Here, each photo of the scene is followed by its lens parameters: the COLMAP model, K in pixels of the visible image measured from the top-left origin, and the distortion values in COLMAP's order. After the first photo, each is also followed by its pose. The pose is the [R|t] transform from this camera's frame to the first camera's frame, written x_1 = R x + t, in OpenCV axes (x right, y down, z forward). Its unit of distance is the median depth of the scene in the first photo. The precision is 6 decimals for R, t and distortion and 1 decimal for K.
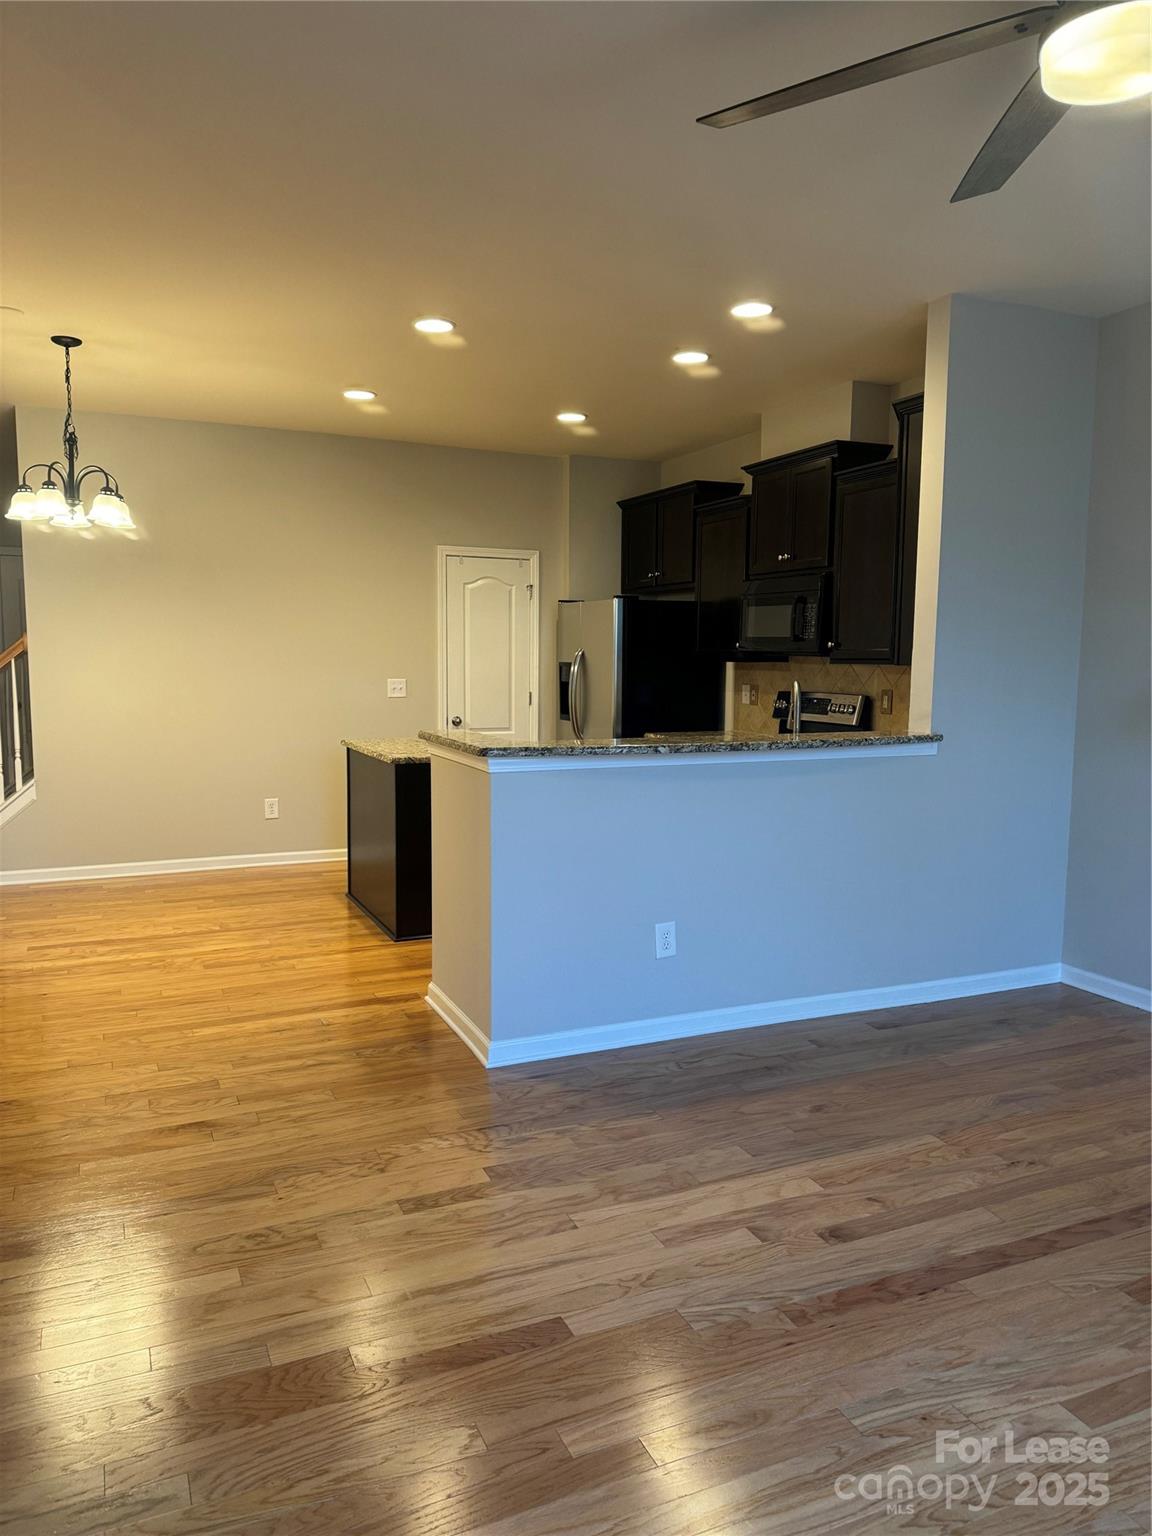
lens RADIAL K [[1078.5, 0, 576.0], [0, 1078.5, 773.7], [0, 0, 1]] dist [0.062229, -0.023835]
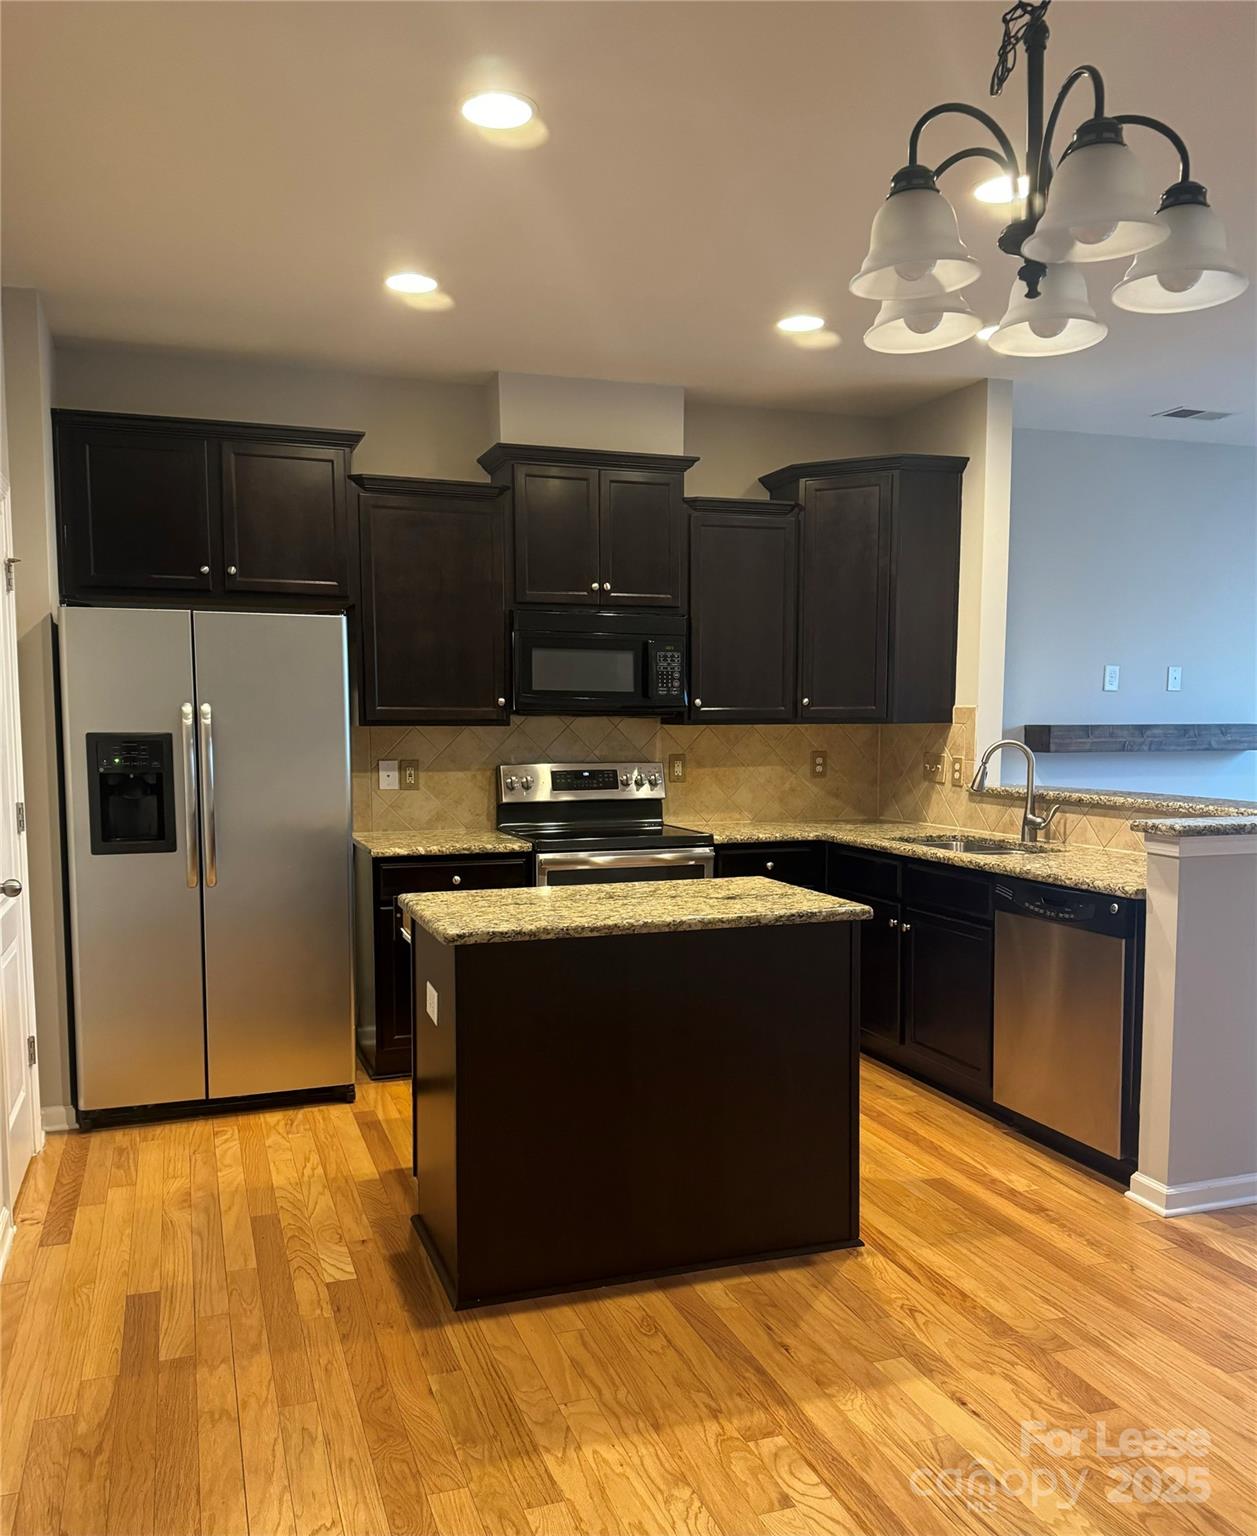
lens RADIAL K [[1288.8, 0, 626.8], [0, 1288.8, 765.8], [0, 0, 1]] dist [0.001355, 0.000206]
pose [[0.091405, -0.049269, 0.994594, -0.756995], [0.114307, 0.992693, 0.038669, -0.114325], [-0.989232, 0.110155, 0.096369, 0.957428]]
